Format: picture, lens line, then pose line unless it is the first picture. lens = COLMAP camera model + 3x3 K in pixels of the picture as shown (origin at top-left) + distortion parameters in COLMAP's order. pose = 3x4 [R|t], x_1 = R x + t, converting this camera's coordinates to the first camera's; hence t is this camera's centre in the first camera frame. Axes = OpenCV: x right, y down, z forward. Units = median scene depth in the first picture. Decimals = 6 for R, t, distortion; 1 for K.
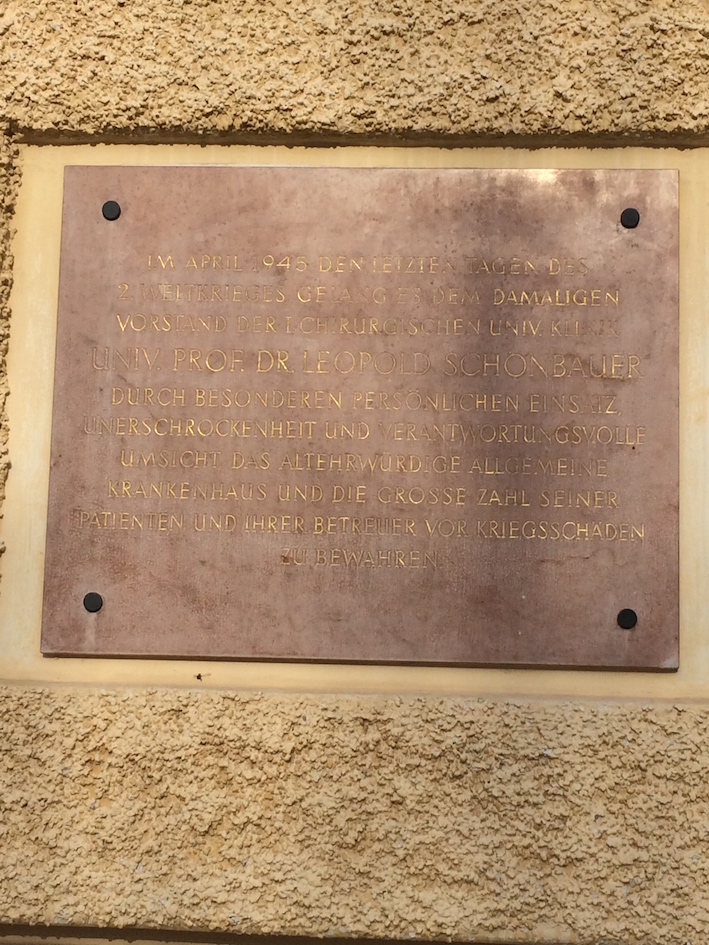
lens RADIAL K [[1709.9, 0, 353.0], [0, 1709.9, 475.5], [0, 0, 1]] dist [0.147061, 0.000000]
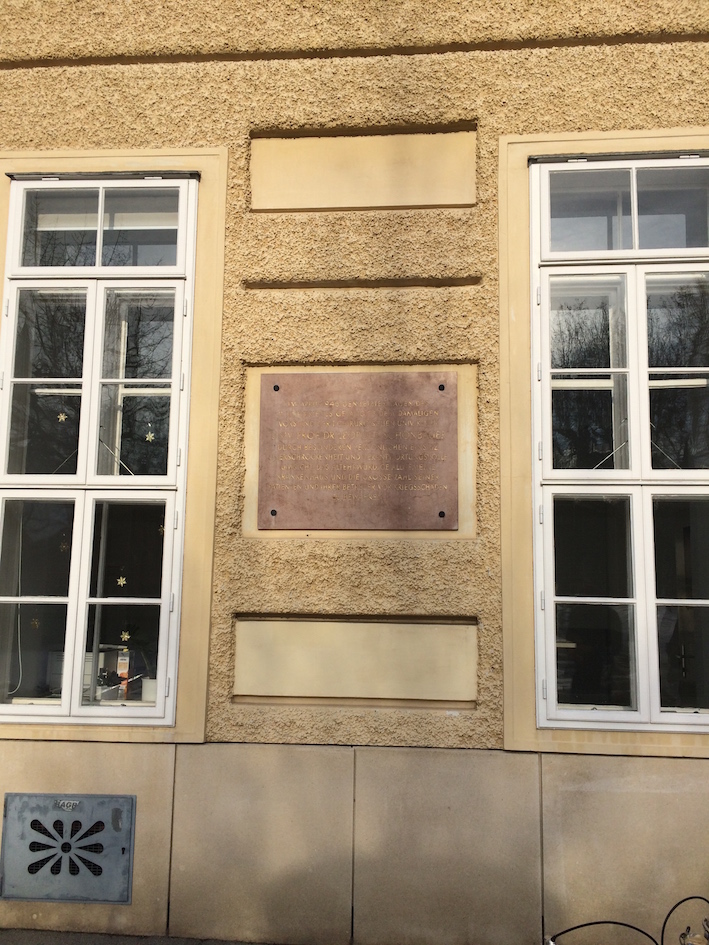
lens RADIAL K [[795.5, 0, 356.5], [0, 795.5, 470.7], [0, 0, 1]] dist [0.054267, 0.004352]
pose [[0.999802, -0.019288, -0.004818, 0.009894], [0.019267, 0.999804, -0.004477, 0.005891], [0.004904, 0.004383, 0.999978, -0.460498]]
